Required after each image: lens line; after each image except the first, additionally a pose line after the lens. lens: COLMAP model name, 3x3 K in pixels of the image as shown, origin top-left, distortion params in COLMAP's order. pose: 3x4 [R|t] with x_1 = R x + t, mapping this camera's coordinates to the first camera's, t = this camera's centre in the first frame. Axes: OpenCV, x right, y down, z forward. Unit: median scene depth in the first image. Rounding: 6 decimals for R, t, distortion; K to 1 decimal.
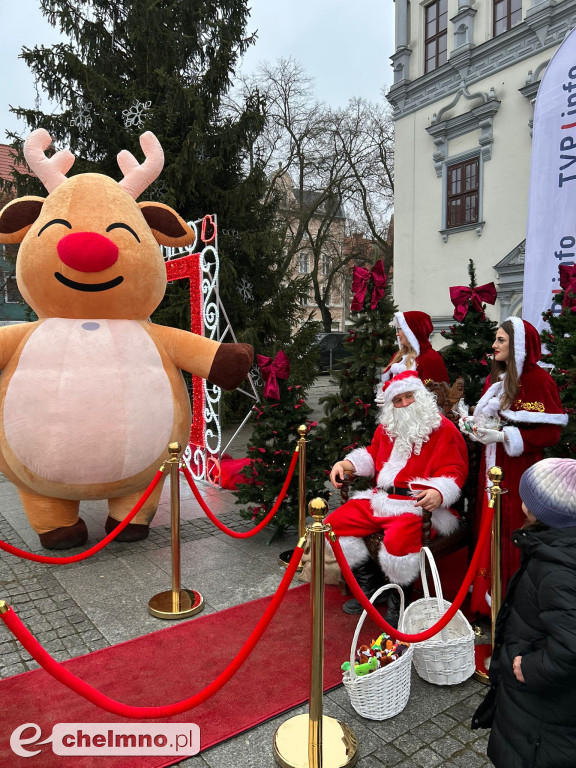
lens RADIAL K [[575.5, 0, 288.0], [0, 575.5, 384.0], [0, 0, 1]] dist [0.008606, -0.006239]
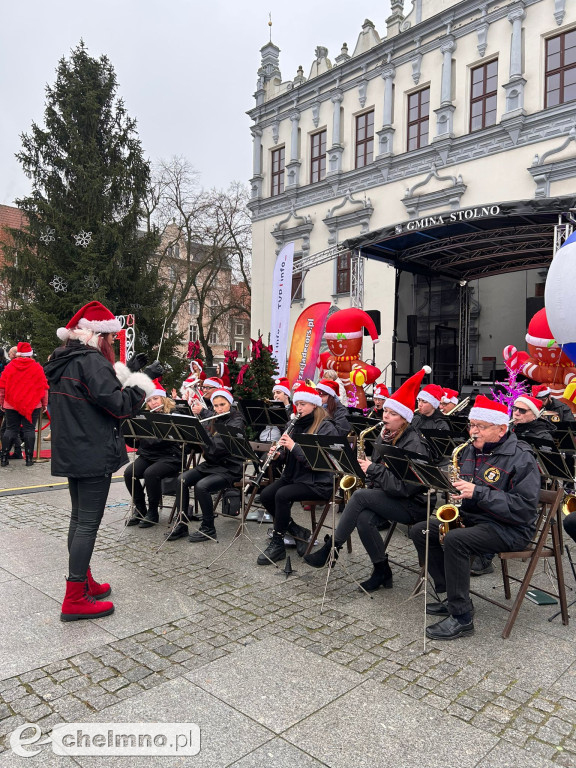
lens RADIAL K [[575.5, 0, 288.0], [0, 575.5, 384.0], [0, 0, 1]] dist [0.008606, -0.006239]
pose [[0.982422, 0.026084, 0.184843, 0.021135], [-0.014097, 0.997728, -0.065875, 0.044024], [-0.186141, 0.062111, 0.980558, -0.461908]]
